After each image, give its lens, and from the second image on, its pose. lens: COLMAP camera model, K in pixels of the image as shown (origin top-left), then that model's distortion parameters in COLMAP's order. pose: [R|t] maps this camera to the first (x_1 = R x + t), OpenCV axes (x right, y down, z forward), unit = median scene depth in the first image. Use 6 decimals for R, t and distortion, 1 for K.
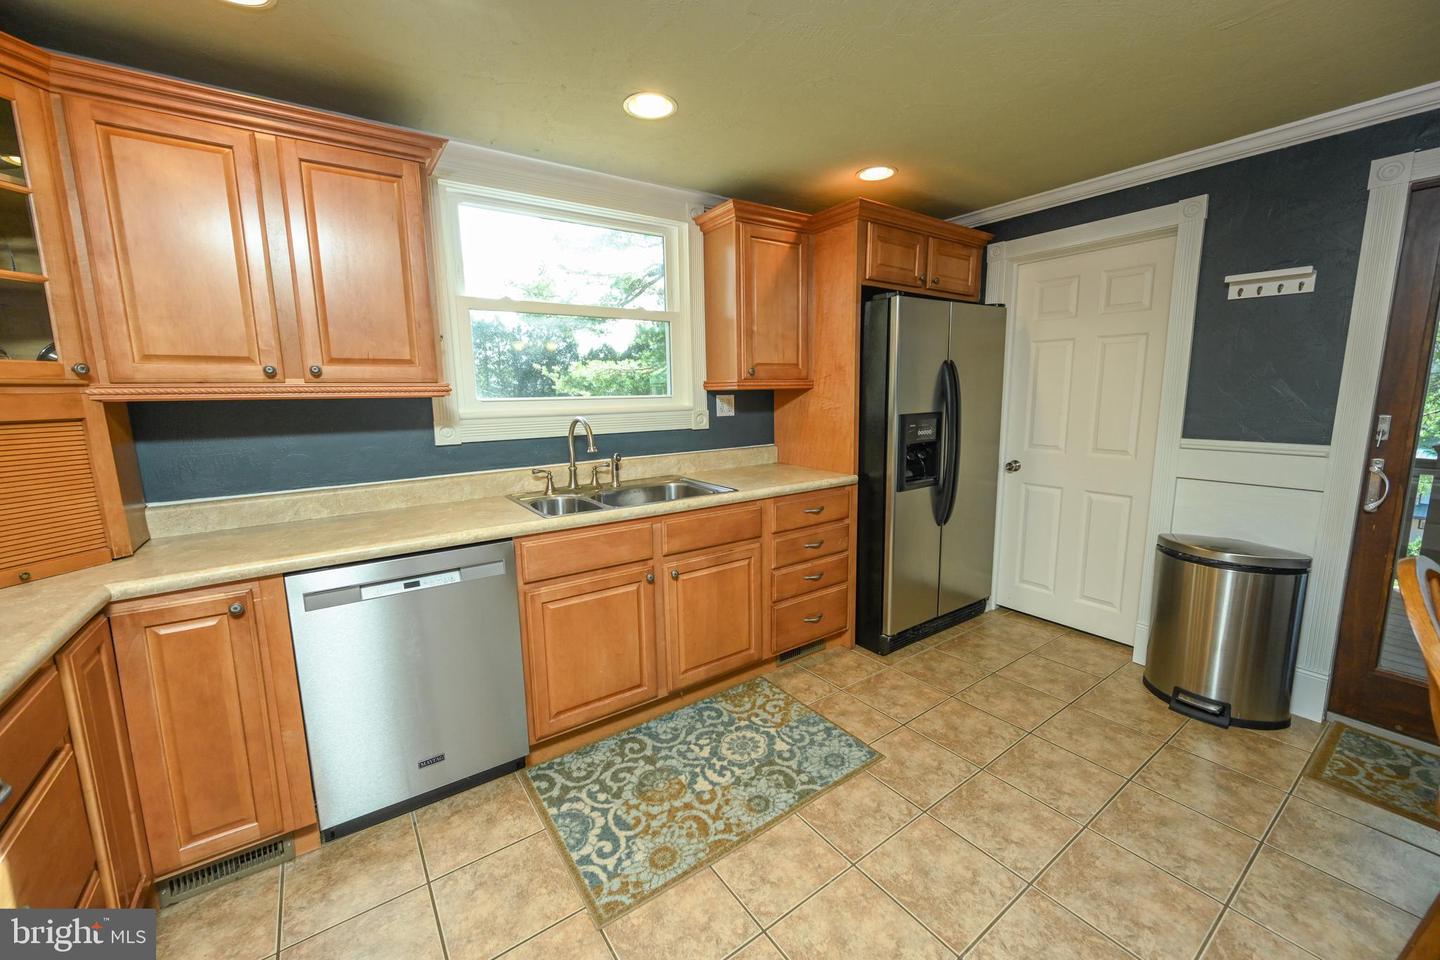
lens RADIAL K [[570.4, 0, 723.3], [0, 570.4, 477.6], [0, 0, 1]] dist [0.001859, 0.000335]
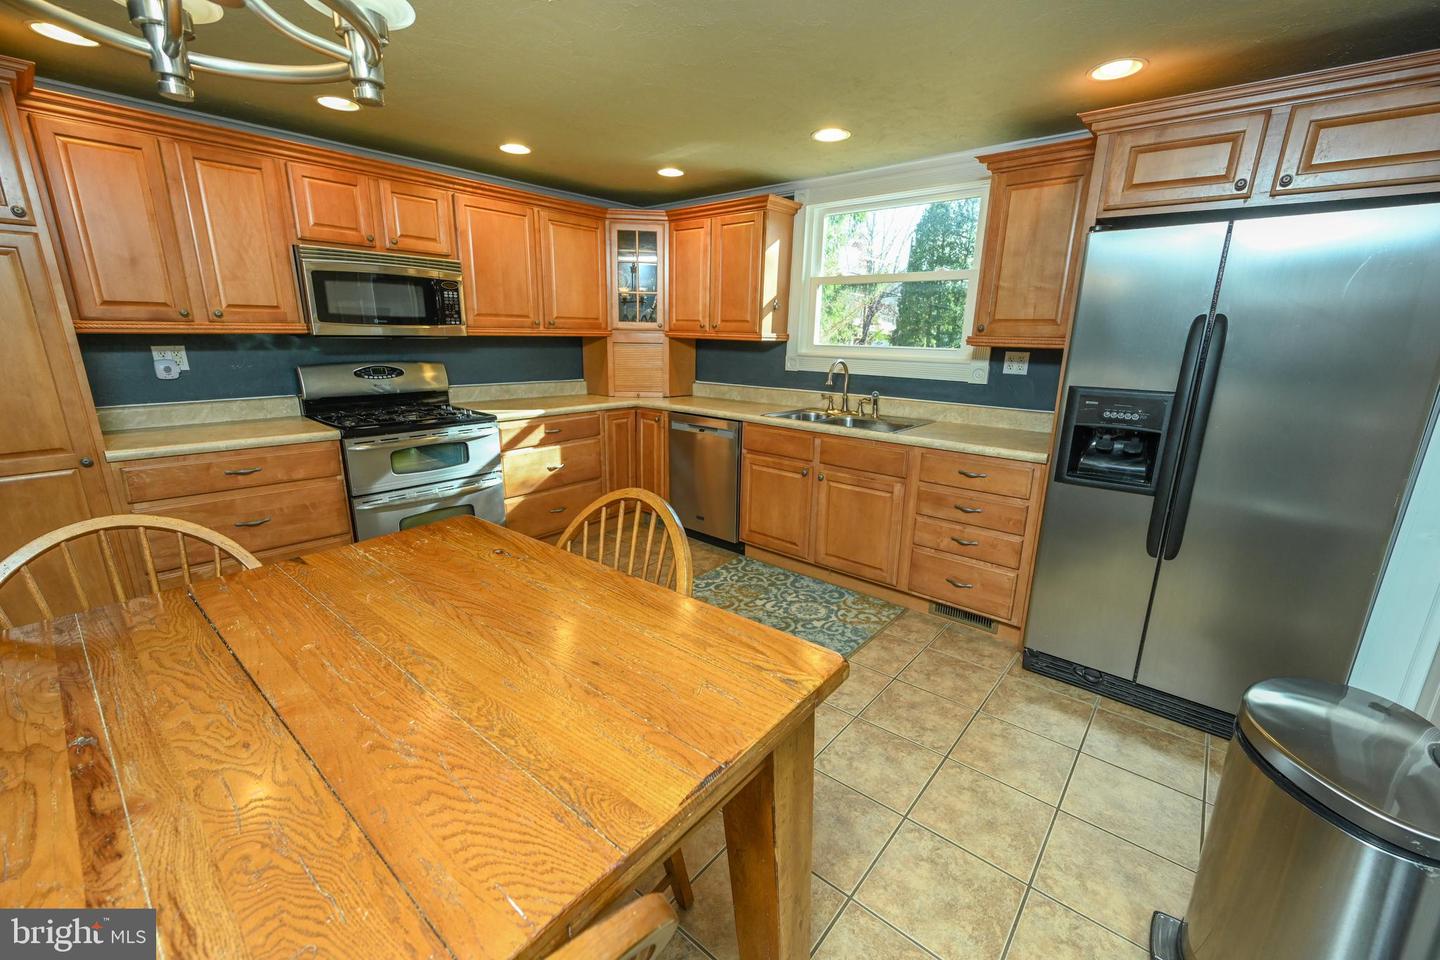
lens RADIAL K [[582.0, 0, 720.0], [0, 582.0, 480.0], [0, 0, 1]] dist [-0.000714, -0.000036]
pose [[0.238996, 0.259004, -0.935841, 1.100220], [-0.171647, 0.959862, 0.221816, -0.089267], [0.955729, 0.107621, 0.273861, 0.358543]]
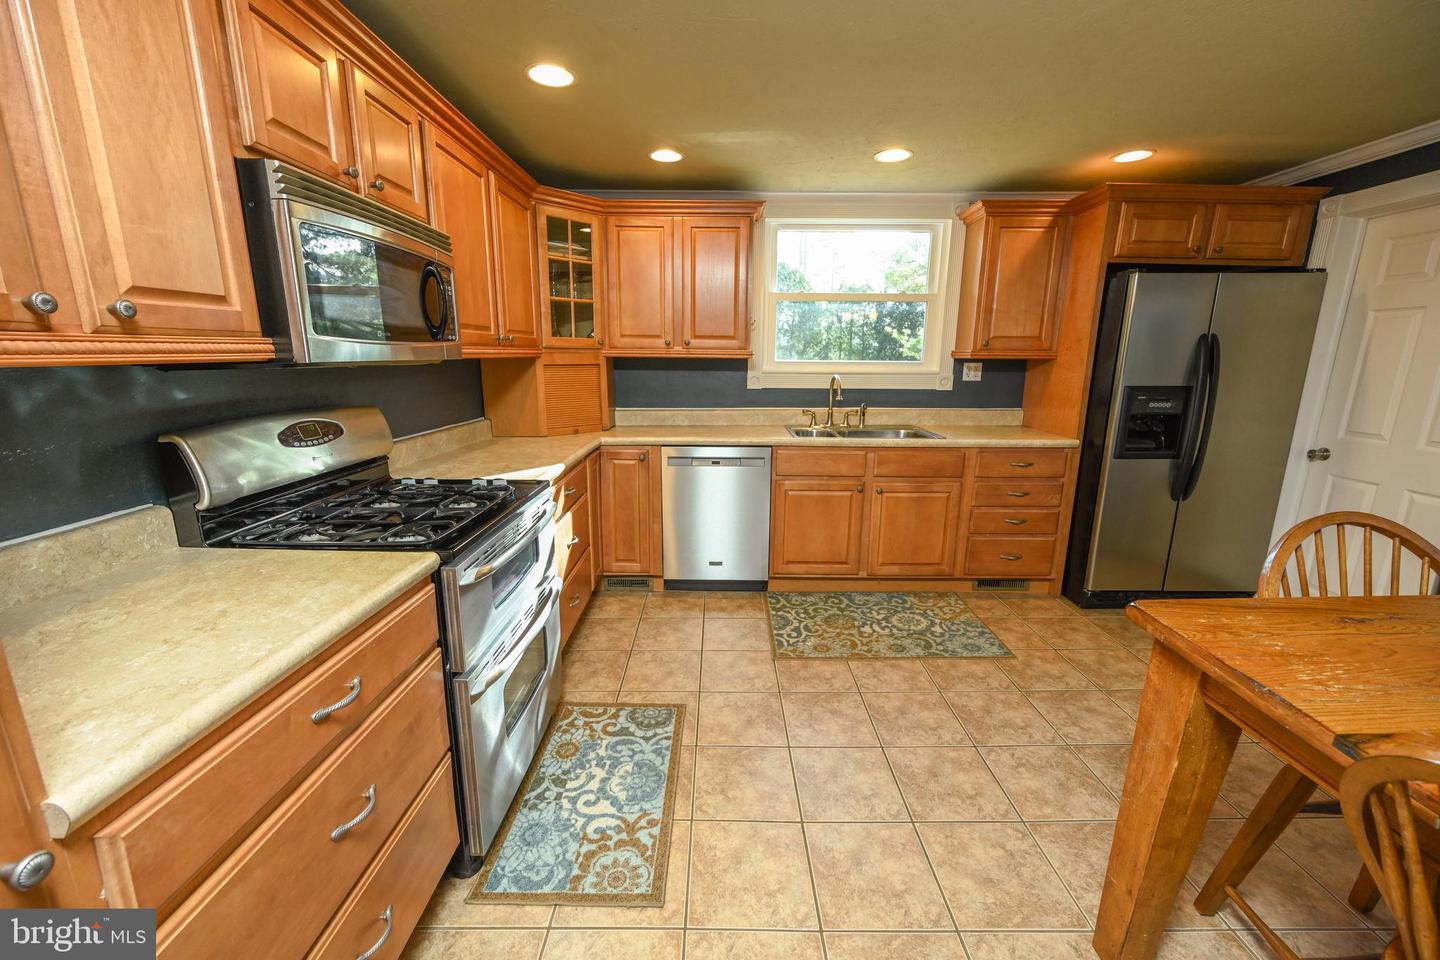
lens RADIAL K [[569.6, 0, 717.3], [0, 569.6, 478.9], [0, 0, 1]] dist [-0.001136, -0.000184]
pose [[0.810991, 0.145163, -0.566764, 0.355119], [-0.108347, 0.989238, 0.098333, 0.043653], [0.574938, -0.018340, 0.817991, -0.345372]]
